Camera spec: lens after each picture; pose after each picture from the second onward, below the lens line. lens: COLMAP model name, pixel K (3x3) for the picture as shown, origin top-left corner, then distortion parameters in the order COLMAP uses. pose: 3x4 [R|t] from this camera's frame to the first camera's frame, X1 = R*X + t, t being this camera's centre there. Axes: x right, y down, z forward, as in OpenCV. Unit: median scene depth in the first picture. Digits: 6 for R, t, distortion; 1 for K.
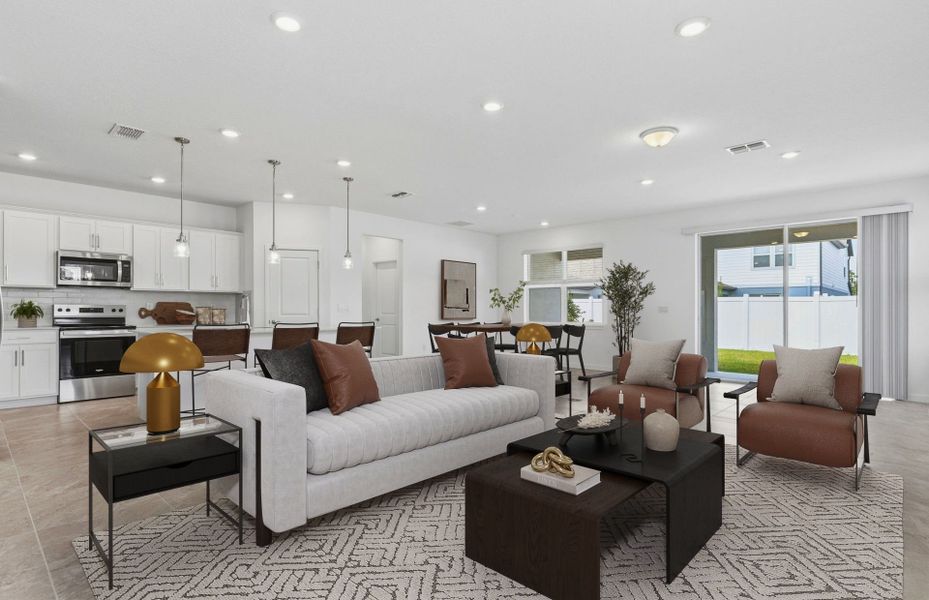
lens RADIAL K [[467.2, 0, 464.0], [0, 467.2, 304.9], [0, 0, 1]] dist [0.000976, -0.000223]
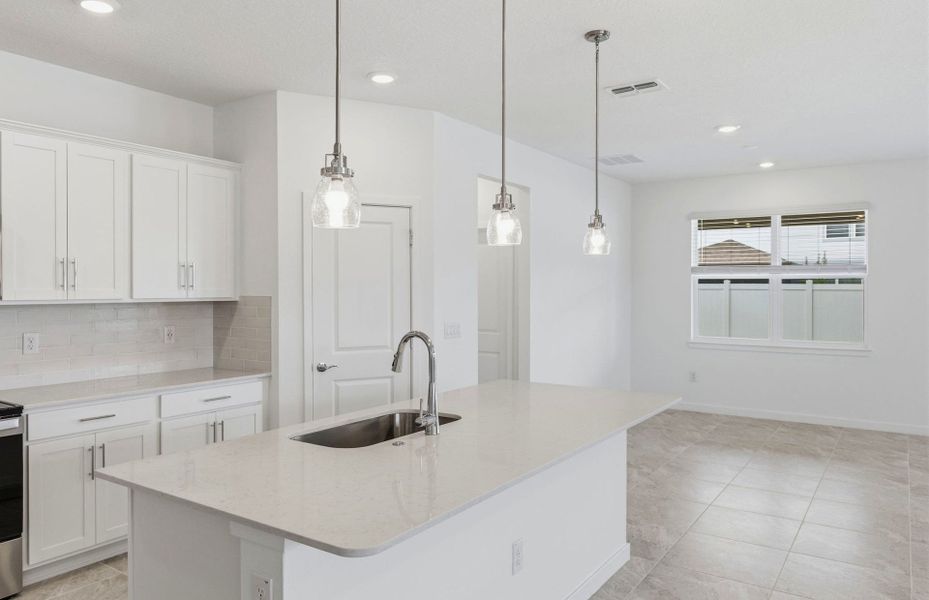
lens RADIAL K [[663.2, 0, 471.2], [0, 663.2, 299.1], [0, 0, 1]] dist [-0.002982, -0.001906]
pose [[0.985289, -0.004319, 0.170841, -0.375386], [0.000372, 0.999732, 0.023127, -0.042955], [-0.170895, -0.022723, 0.985027, 0.363013]]
